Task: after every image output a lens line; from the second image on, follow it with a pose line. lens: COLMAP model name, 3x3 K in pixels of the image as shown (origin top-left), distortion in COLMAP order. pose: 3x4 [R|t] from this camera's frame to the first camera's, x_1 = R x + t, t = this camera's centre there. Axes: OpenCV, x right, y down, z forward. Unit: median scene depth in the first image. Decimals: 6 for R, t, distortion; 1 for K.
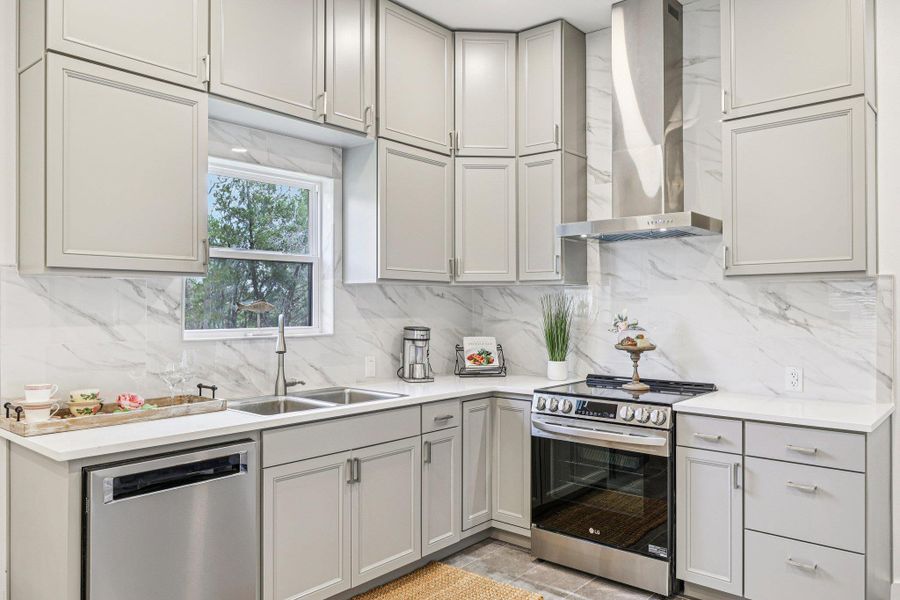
lens RADIAL K [[650.2, 0, 452.3], [0, 650.2, 300.0], [0, 0, 1]] dist [0.000601, -0.000815]
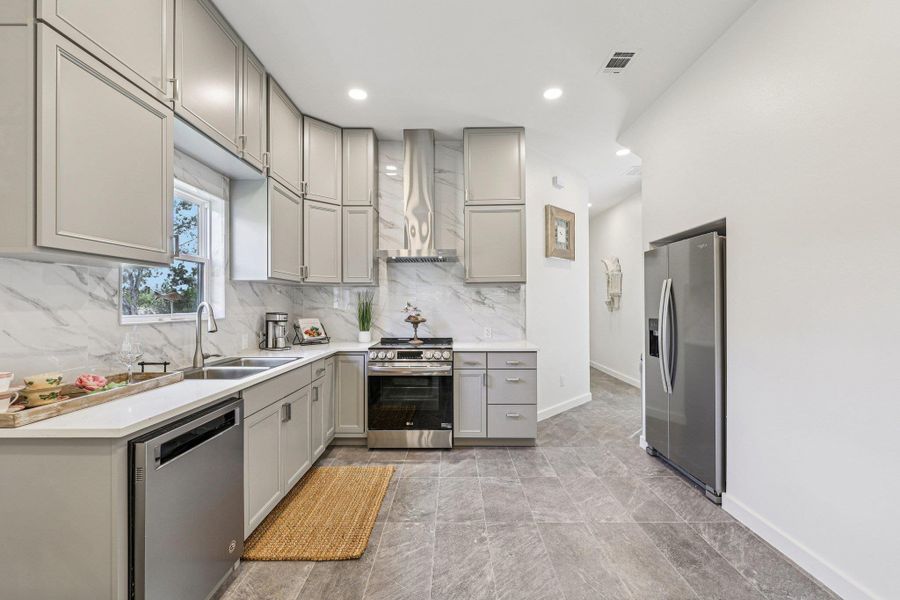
lens RADIAL K [[380.2, 0, 451.1], [0, 380.2, 301.0], [0, 0, 1]] dist [-0.000040, 0.000414]
pose [[0.766207, 0.001451, 0.642593, -0.337938], [-0.000701, 0.999999, -0.001421, 0.019397], [-0.642594, 0.000638, 0.766207, 0.118747]]
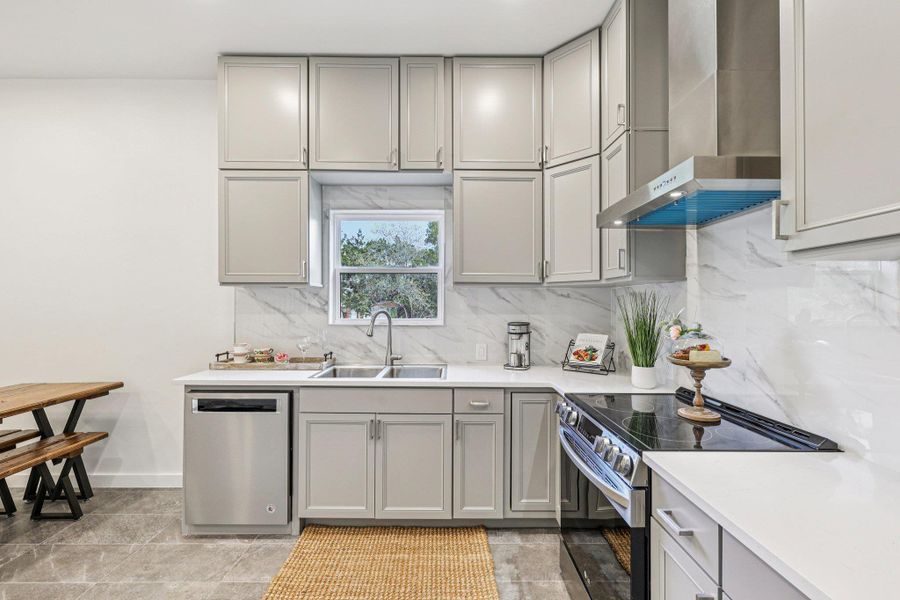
lens RADIAL K [[378.6, 0, 448.9], [0, 378.6, 302.8], [0, 0, 1]] dist [0.000307, 0.000196]
pose [[0.651573, 0.001331, -0.758585, 0.434477], [0.001274, 0.999995, 0.002849, 0.004466], [0.758585, -0.002823, 0.651568, 0.513054]]
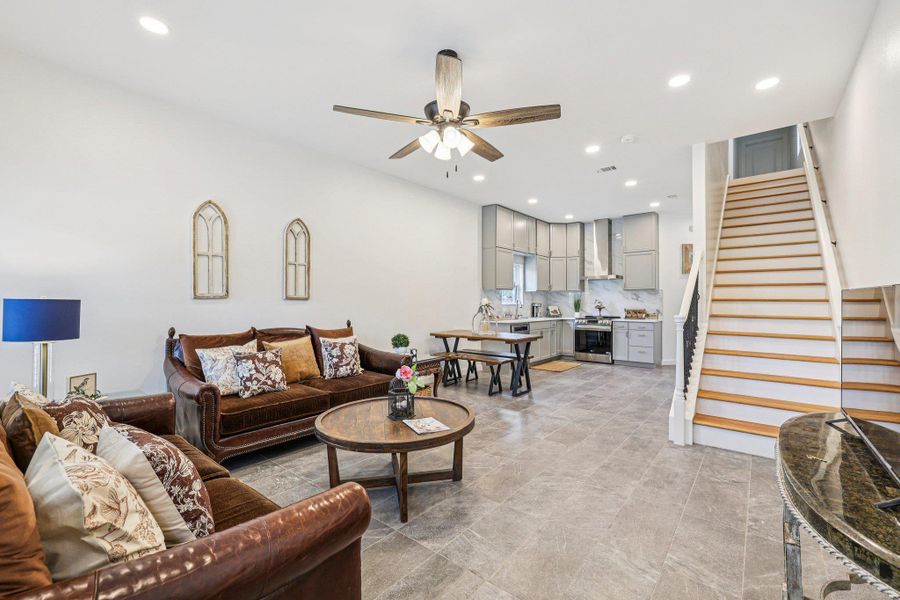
lens RADIAL K [[380.2, 0, 451.1], [0, 380.2, 301.0], [0, 0, 1]] dist [-0.000040, 0.000414]
pose [[0.999886, 0.001774, 0.015027, -0.672064], [-0.001847, 0.999987, 0.004856, 0.023100], [-0.015019, -0.004883, 0.999875, -1.323111]]
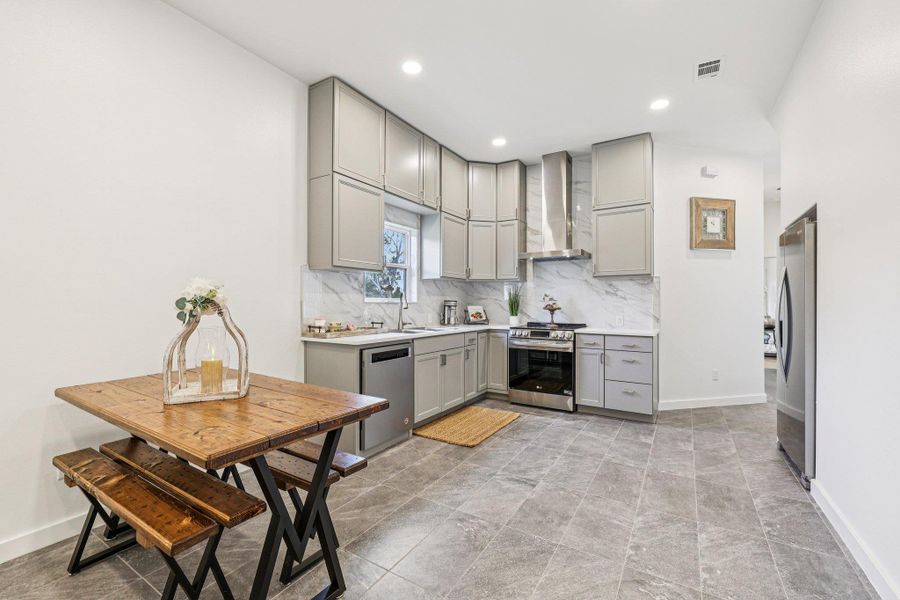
lens RADIAL K [[380.2, 0, 451.1], [0, 380.2, 301.0], [0, 0, 1]] dist [-0.000040, 0.000414]
pose [[0.988897, 0.003645, 0.148560, -0.267170], [-0.004226, 0.999985, 0.003593, 0.044550], [-0.148545, -0.004181, 0.988897, -0.257071]]
